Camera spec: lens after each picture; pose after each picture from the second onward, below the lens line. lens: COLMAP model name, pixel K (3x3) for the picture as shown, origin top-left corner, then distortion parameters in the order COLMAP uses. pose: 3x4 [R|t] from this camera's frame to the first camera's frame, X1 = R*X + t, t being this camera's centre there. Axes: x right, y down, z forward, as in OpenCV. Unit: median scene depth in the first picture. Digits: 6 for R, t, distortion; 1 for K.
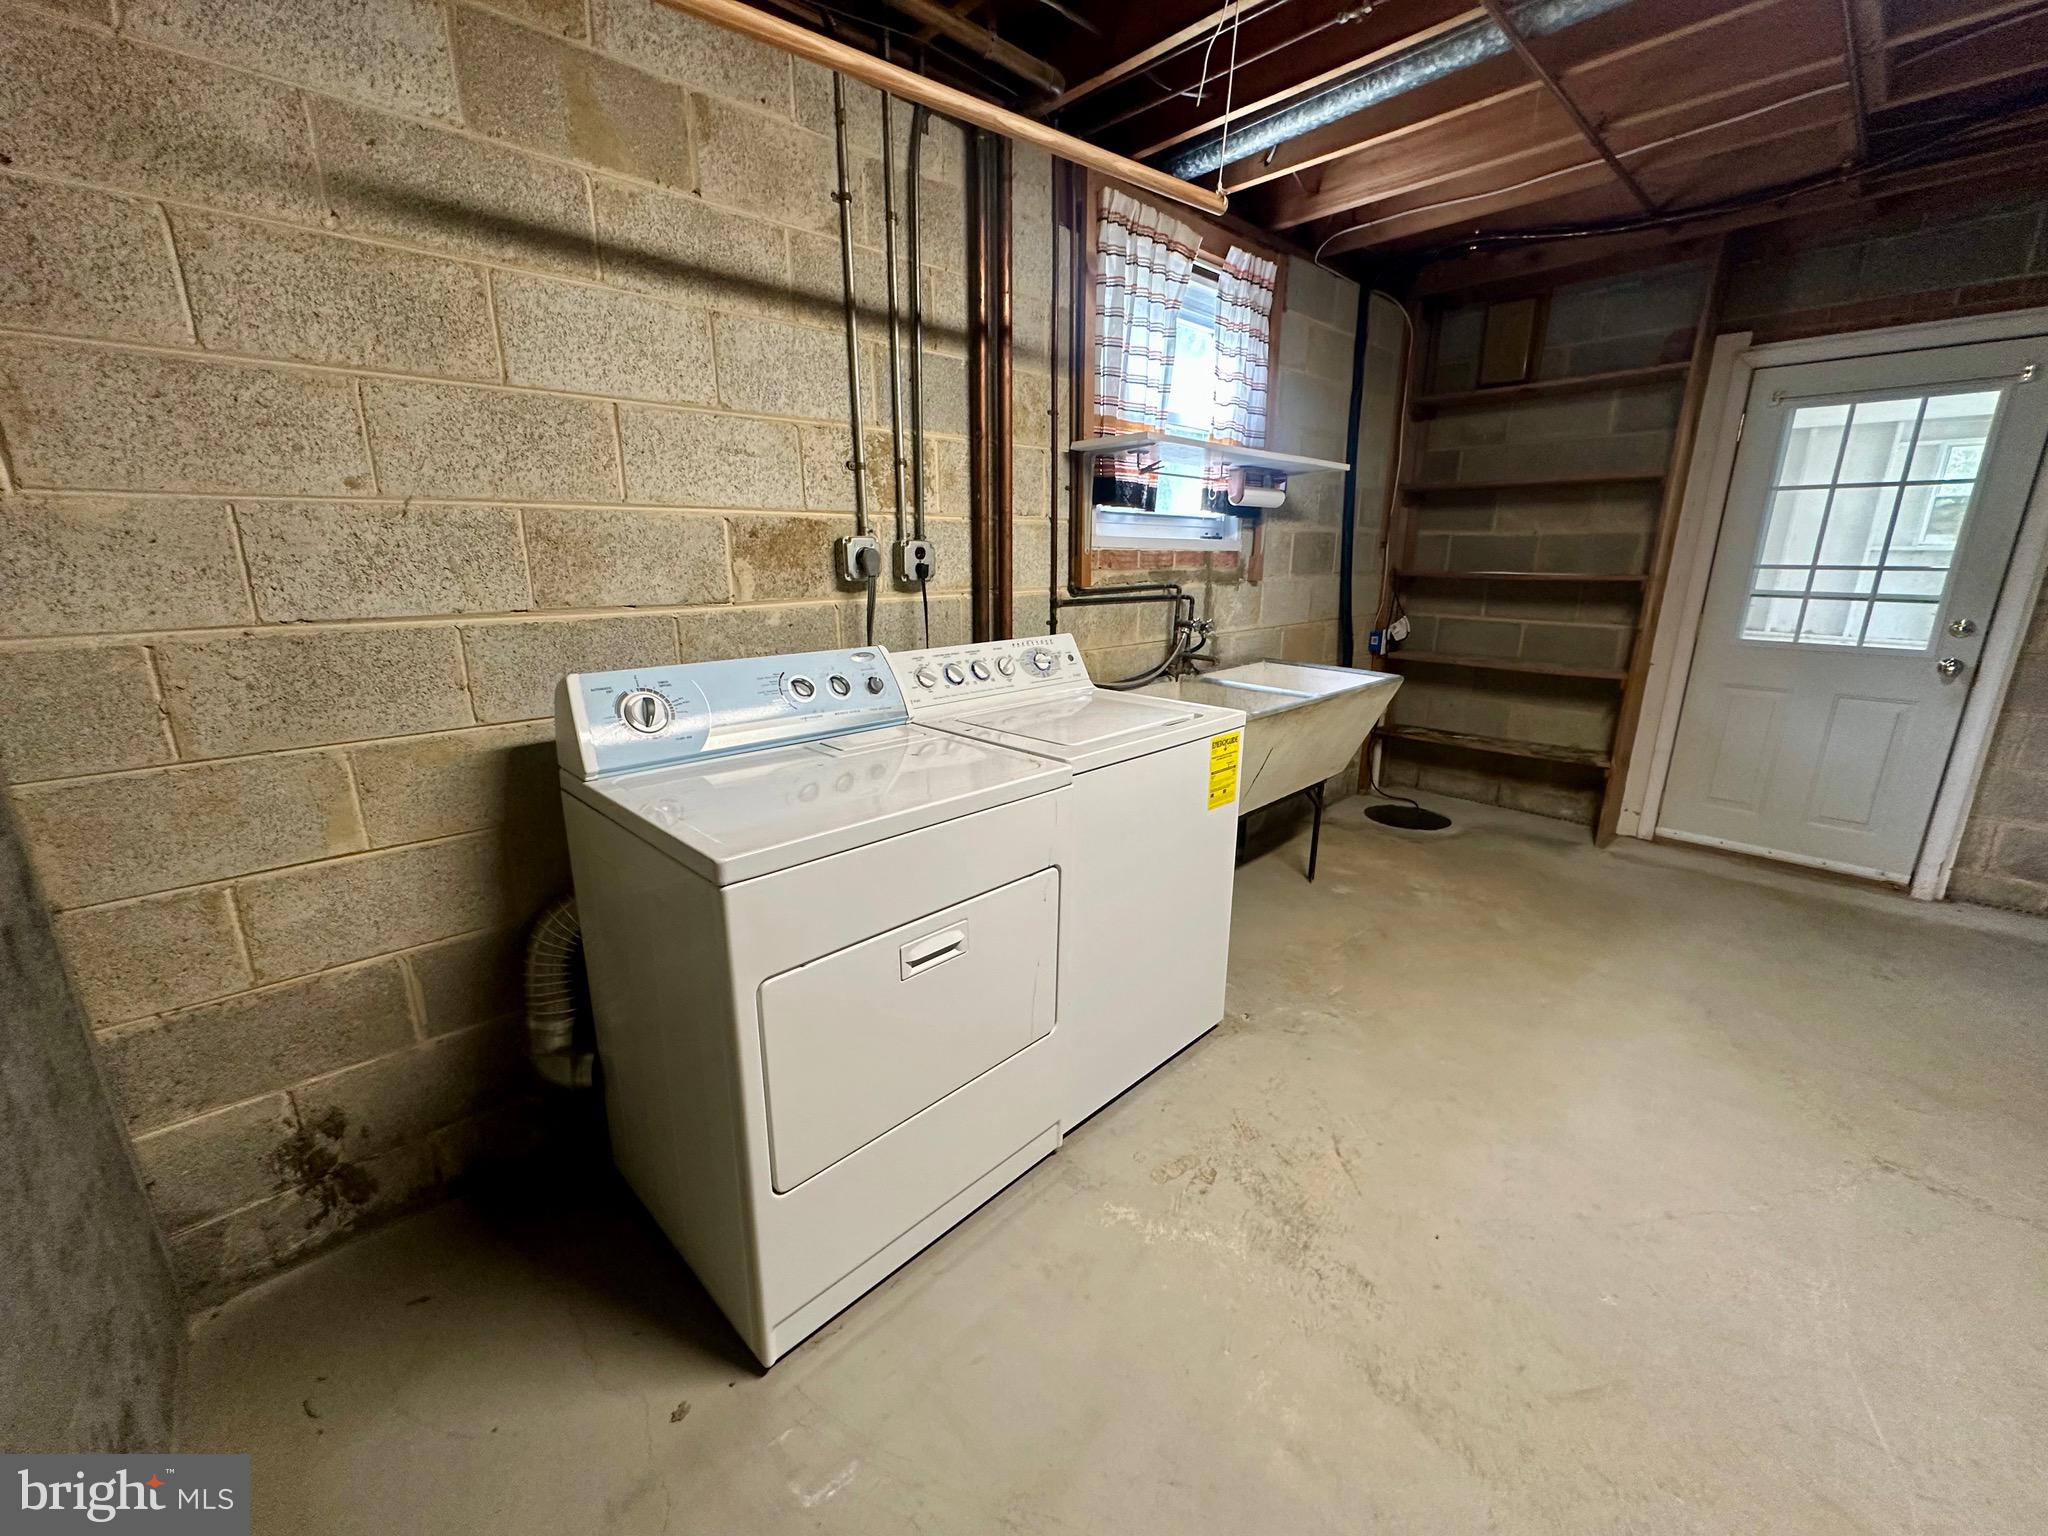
lens RADIAL K [[813.5, 0, 1012.2], [0, 813.5, 767.5], [0, 0, 1]] dist [-0.002404, -0.000379]
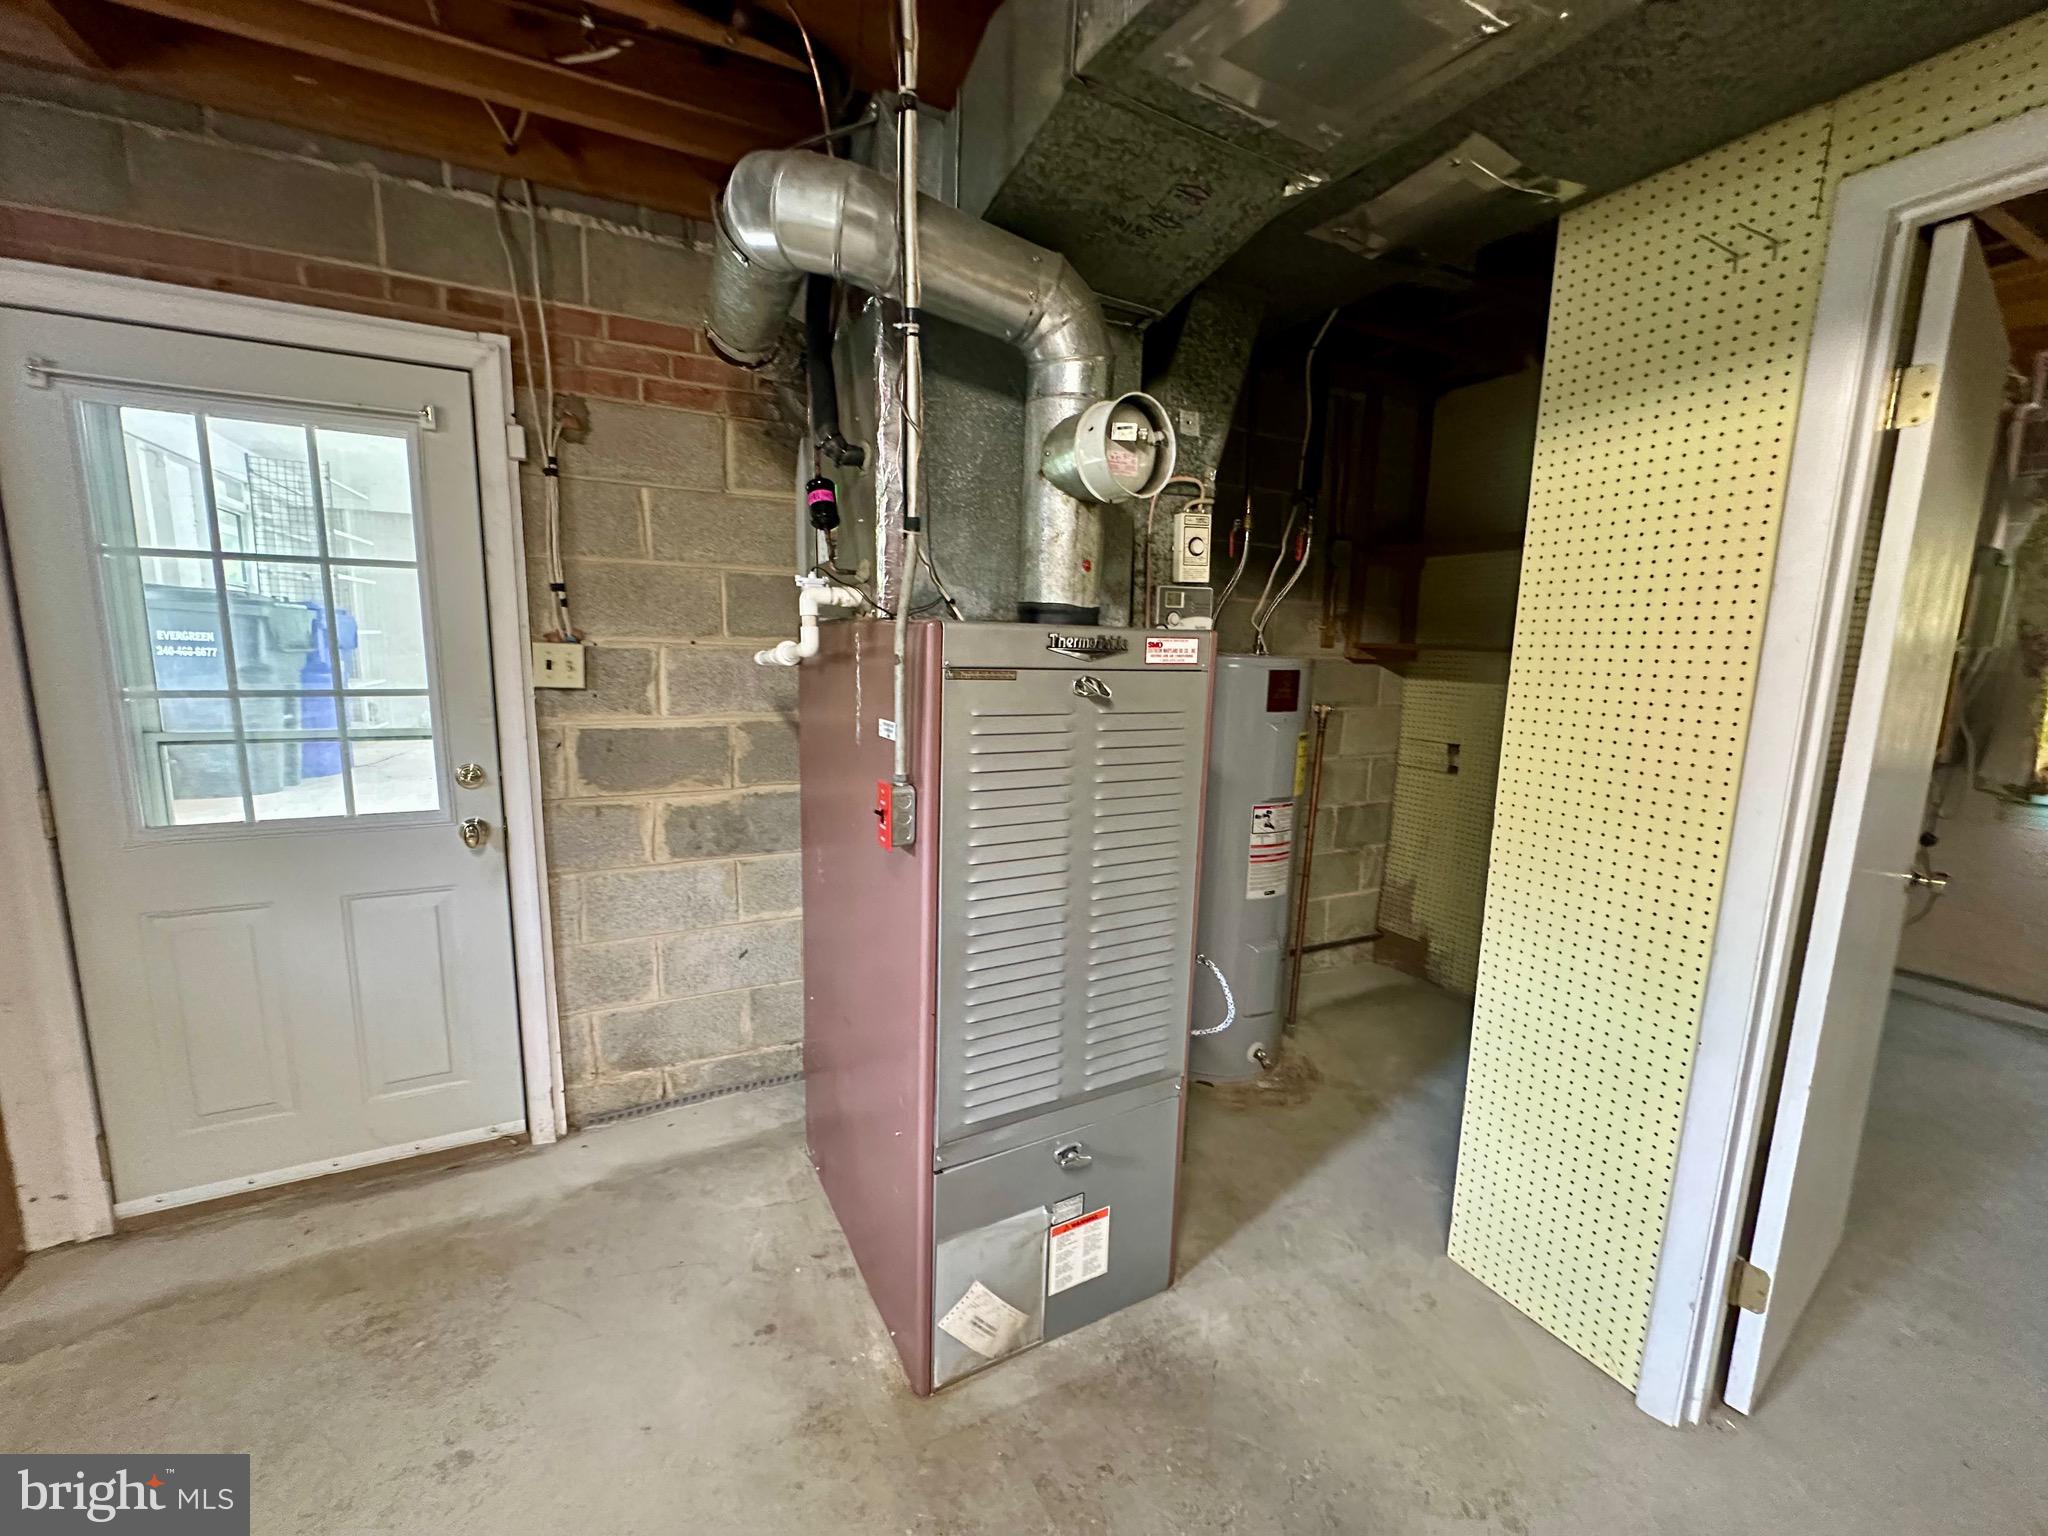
lens RADIAL K [[813.5, 0, 1021.6], [0, 813.5, 775.8], [0, 0, 1]] dist [-0.002404, -0.000379]
pose [[0.269356, -0.139441, 0.952892, 0.699167], [0.229605, 0.970227, 0.077075, -0.126913], [-0.935269, 0.198028, 0.293353, 0.392943]]
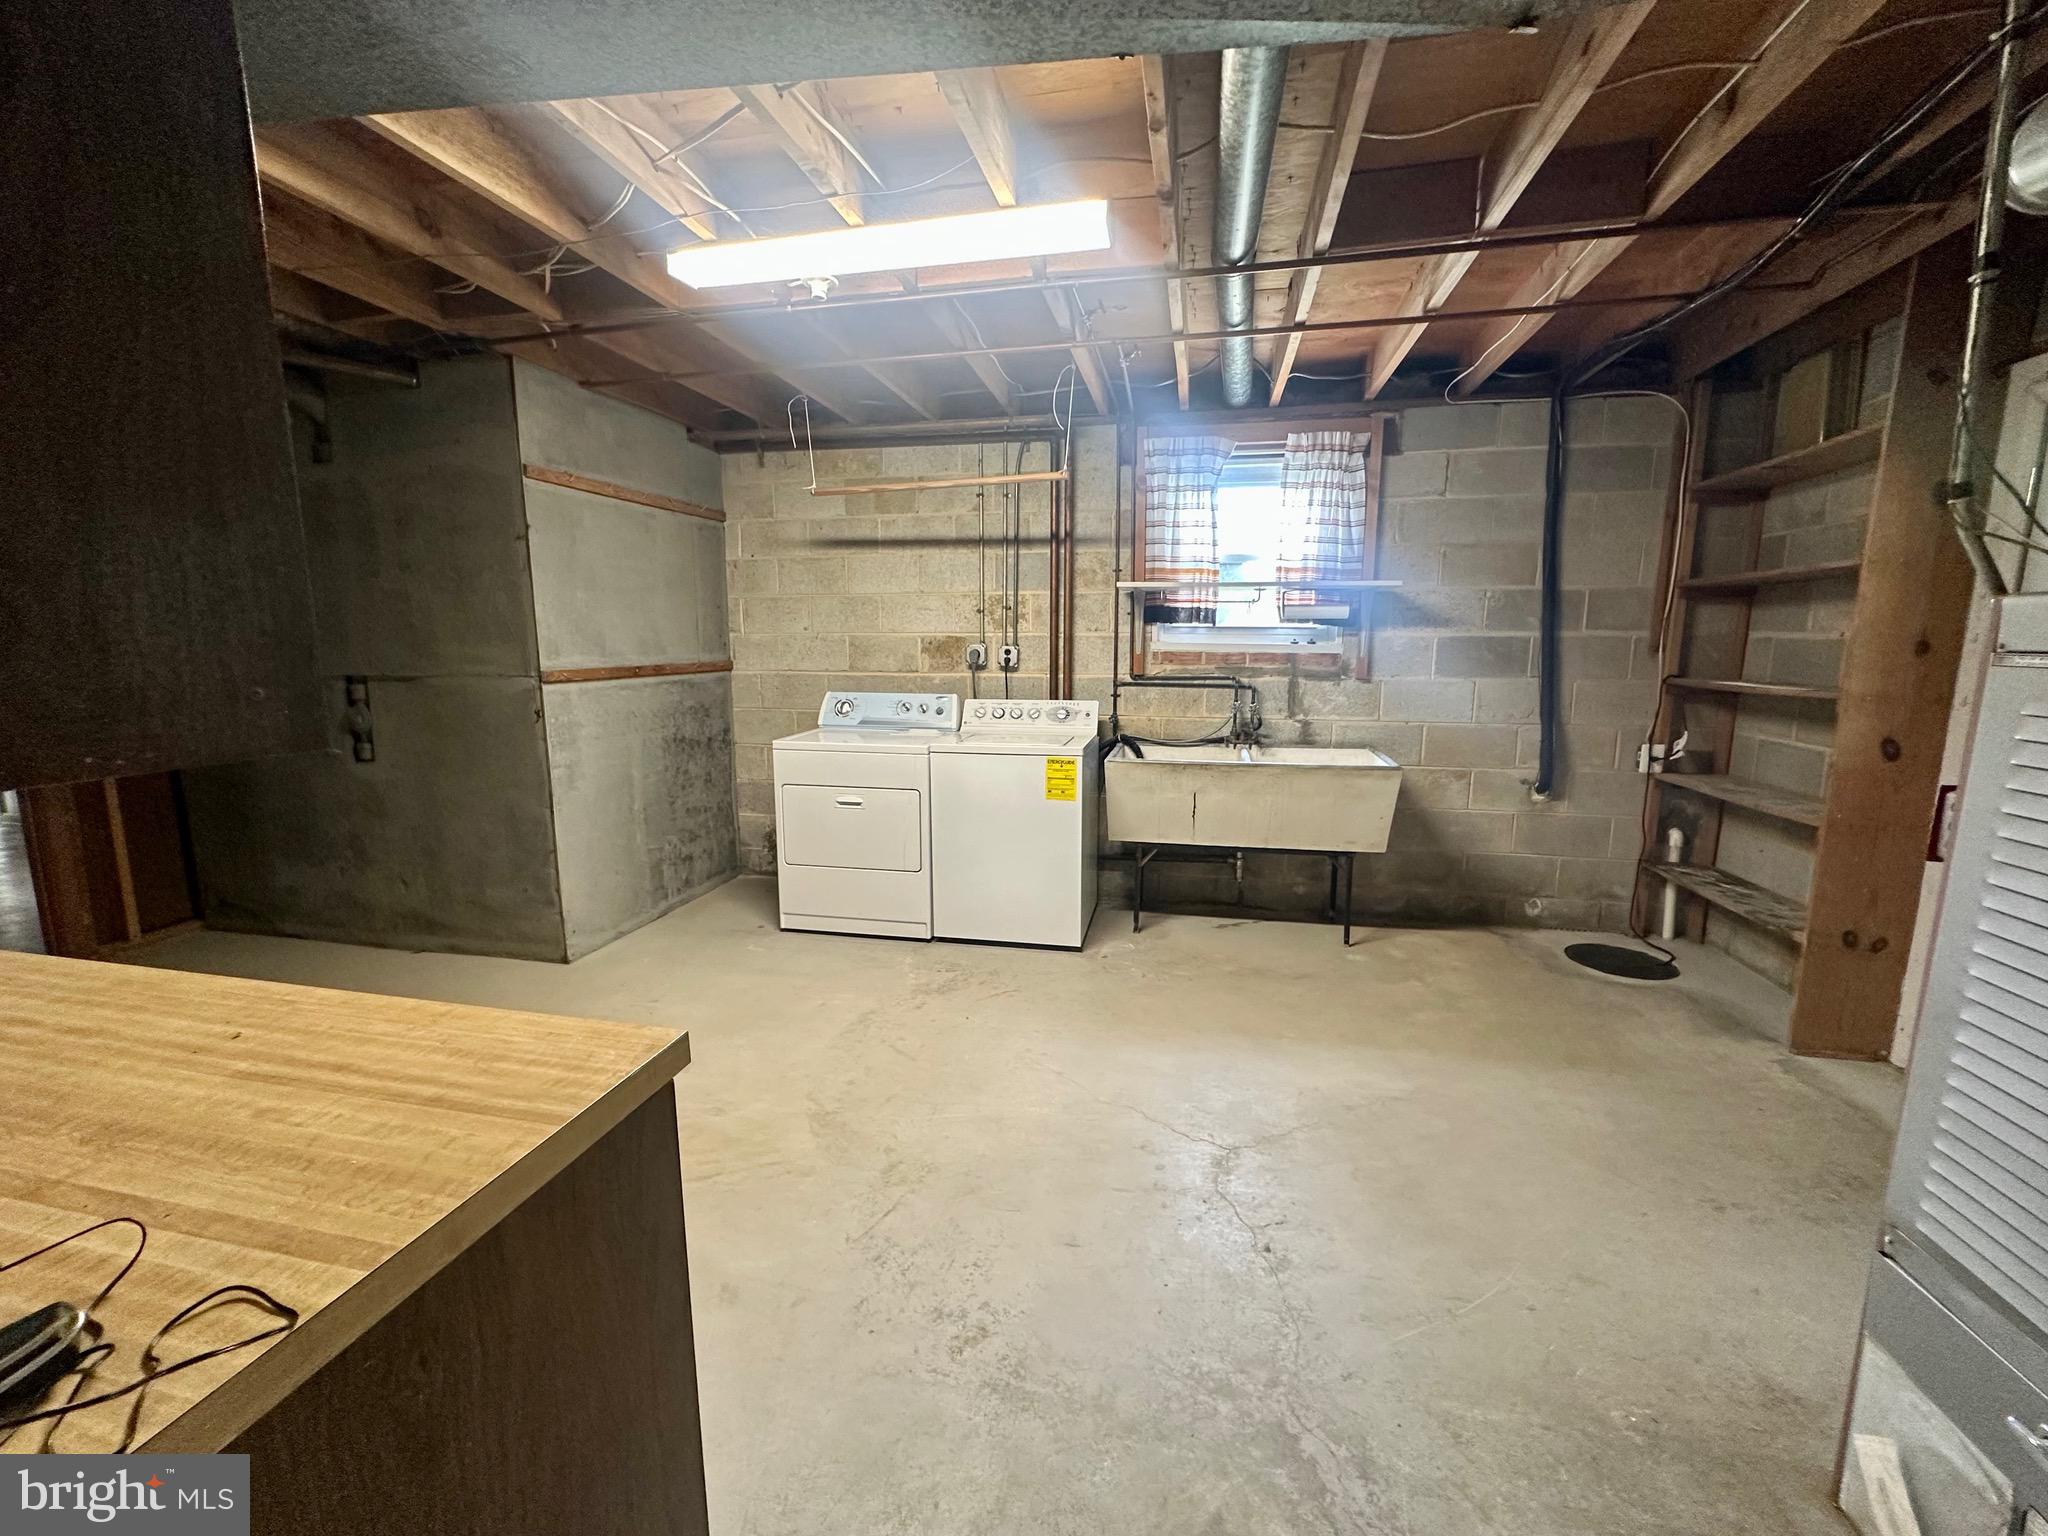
lens RADIAL K [[813.5, 0, 1026.4], [0, 813.5, 771.8], [0, 0, 1]] dist [-0.002404, -0.000379]
pose [[0.562457, 0.132550, -0.816132, 1.251062], [-0.217006, 0.976129, 0.008980, -0.008135], [0.797841, 0.172055, 0.577795, -0.036229]]
